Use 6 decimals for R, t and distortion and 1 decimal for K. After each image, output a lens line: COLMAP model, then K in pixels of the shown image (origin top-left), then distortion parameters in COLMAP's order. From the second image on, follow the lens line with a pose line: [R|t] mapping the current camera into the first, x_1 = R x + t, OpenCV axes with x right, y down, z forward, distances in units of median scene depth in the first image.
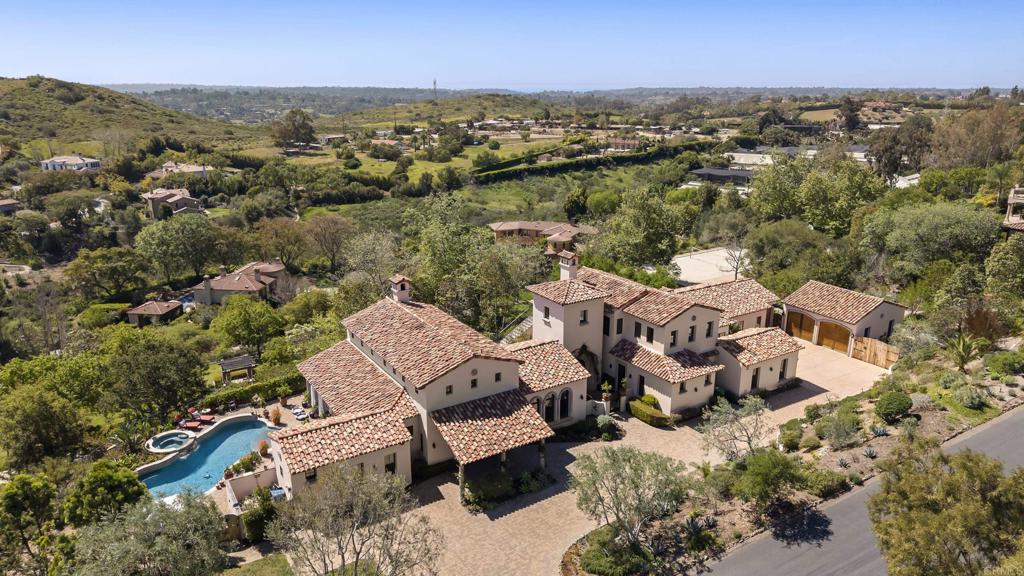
lens RADIAL K [[669.8, 0, 512.0], [0, 669.8, 288.0], [0, 0, 1]] dist [0.005951, -0.024350]
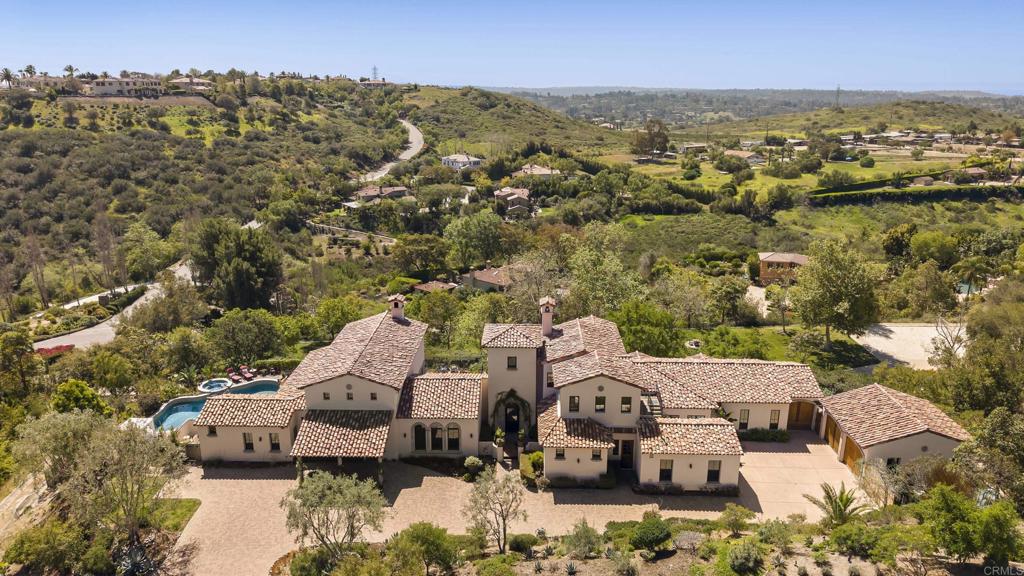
lens RADIAL K [[648.3, 0, 509.3], [0, 648.3, 320.9], [0, 0, 1]] dist [0.021211, -0.042250]
pose [[0.829087, 0.182068, -0.528645, 0.101894], [-0.155595, 0.983279, 0.094623, -0.019231], [0.537033, 0.003804, 0.843552, 0.022393]]
